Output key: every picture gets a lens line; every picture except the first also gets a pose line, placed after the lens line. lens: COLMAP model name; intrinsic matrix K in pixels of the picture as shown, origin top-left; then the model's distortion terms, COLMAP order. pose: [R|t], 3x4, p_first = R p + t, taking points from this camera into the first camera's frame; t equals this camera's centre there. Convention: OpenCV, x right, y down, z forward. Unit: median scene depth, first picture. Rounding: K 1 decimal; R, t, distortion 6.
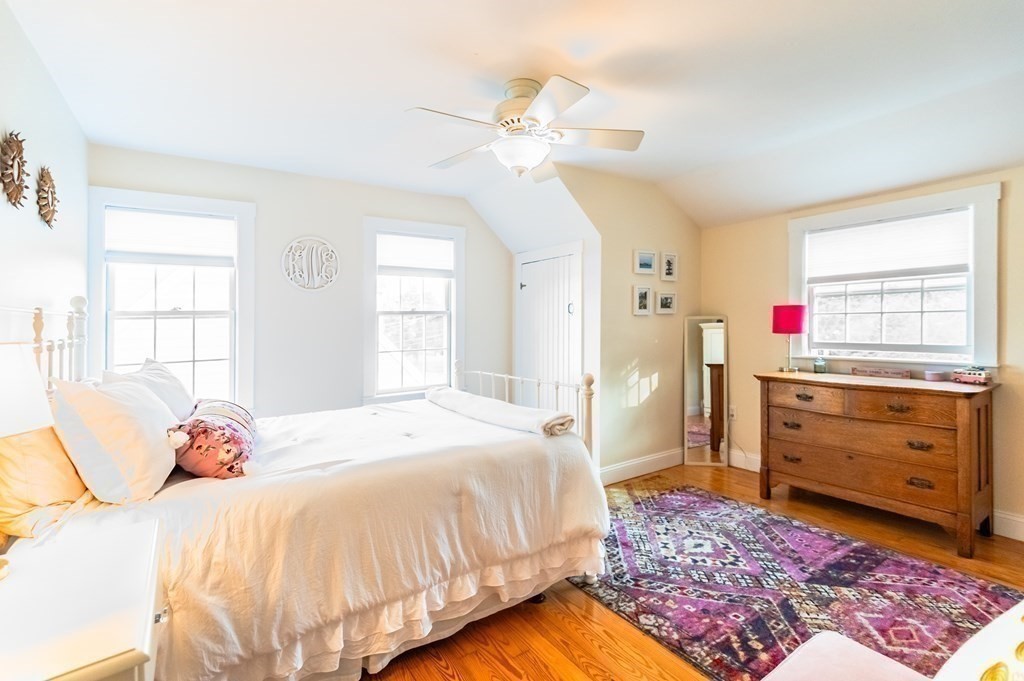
lens RADIAL K [[459.9, 0, 515.4], [0, 459.9, 300.0], [0, 0, 1]] dist [0.002211, -0.000264]
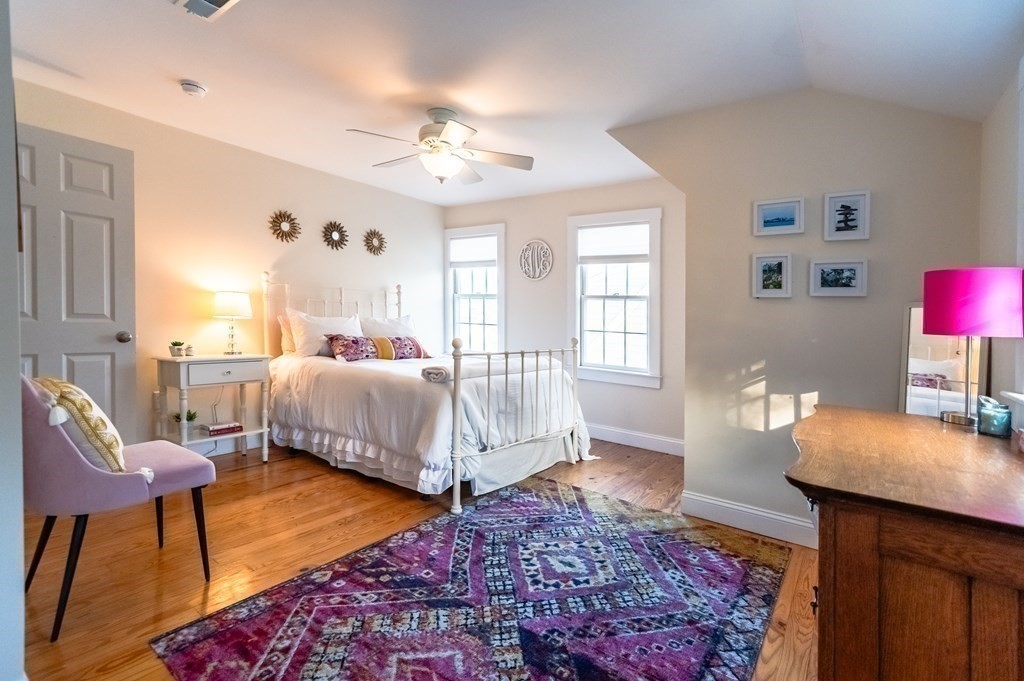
lens RADIAL K [[475.6, 0, 518.9], [0, 475.6, 310.6], [0, 0, 1]] dist [0.010337, -0.000764]
pose [[0.370059, 0.021955, -0.928749, 1.218825], [-0.001646, 0.999735, 0.022977, 0.056231], [0.929007, -0.006974, 0.369997, 0.631321]]
